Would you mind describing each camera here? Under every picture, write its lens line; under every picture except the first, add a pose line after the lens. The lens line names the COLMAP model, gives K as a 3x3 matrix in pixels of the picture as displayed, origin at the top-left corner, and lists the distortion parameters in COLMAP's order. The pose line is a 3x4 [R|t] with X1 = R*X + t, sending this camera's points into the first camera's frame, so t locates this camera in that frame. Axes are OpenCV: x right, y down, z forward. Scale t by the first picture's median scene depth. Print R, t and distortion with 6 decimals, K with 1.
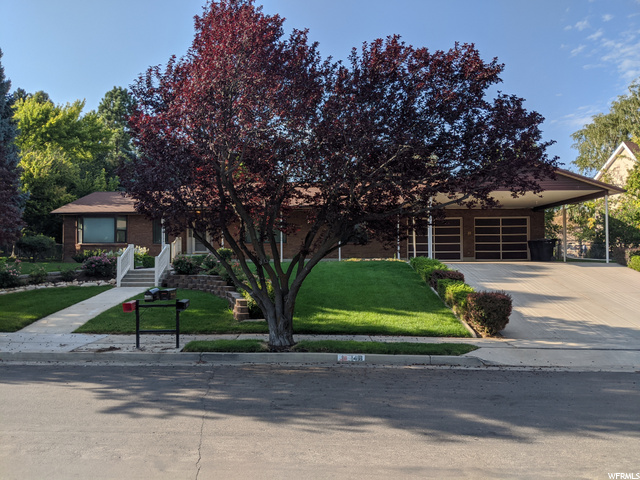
lens RADIAL K [[519.8, 0, 320.0], [0, 519.8, 240.0], [0, 0, 1]] dist [0.097853, -0.197424]
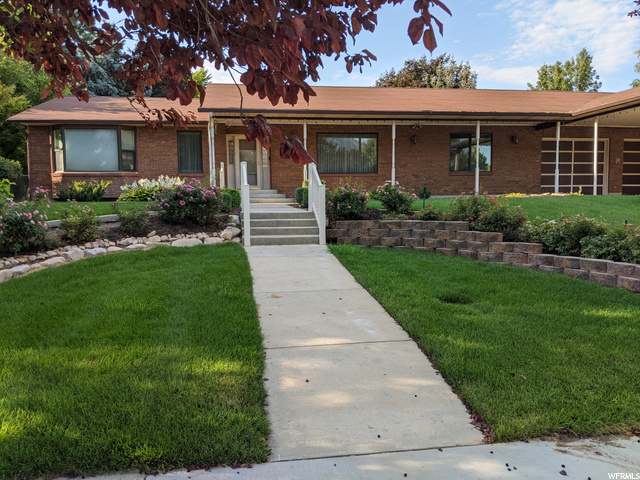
lens RADIAL K [[519.8, 0, 320.0], [0, 519.8, 240.0], [0, 0, 1]] dist [0.097853, -0.197424]
pose [[0.982897, -0.019783, 0.183091, -0.272161], [0.000346, 0.994410, 0.105585, 0.020881], [-0.184157, -0.103716, 0.977410, 0.335702]]
